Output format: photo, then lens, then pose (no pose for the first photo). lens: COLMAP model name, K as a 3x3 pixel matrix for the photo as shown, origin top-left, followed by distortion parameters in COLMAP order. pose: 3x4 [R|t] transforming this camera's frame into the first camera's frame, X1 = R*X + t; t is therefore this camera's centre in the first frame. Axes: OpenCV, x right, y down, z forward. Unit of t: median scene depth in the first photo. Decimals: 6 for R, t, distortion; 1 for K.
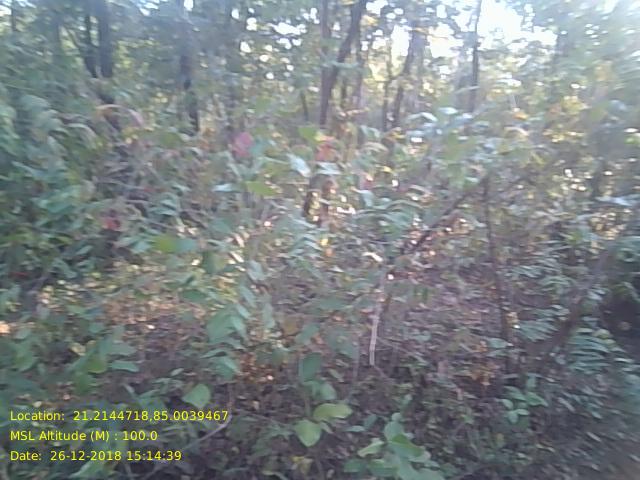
lens RADIAL K [[530.5, 0, 329.9], [0, 530.5, 244.1], [0, 0, 1]] dist [0.127173, -0.195520]
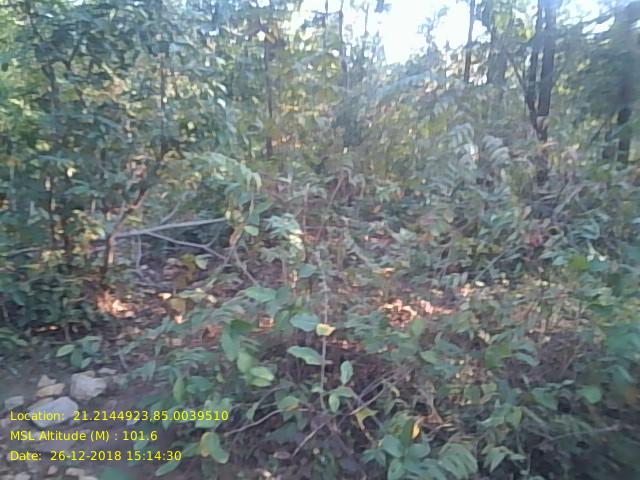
lens RADIAL K [[530.5, 0, 329.9], [0, 530.5, 244.1], [0, 0, 1]] dist [0.127173, -0.195520]
pose [[0.743963, 0.131807, -0.655093, 0.046173], [-0.156904, 0.987401, 0.020479, 0.018198], [0.649539, 0.087551, 0.755271, -0.207367]]
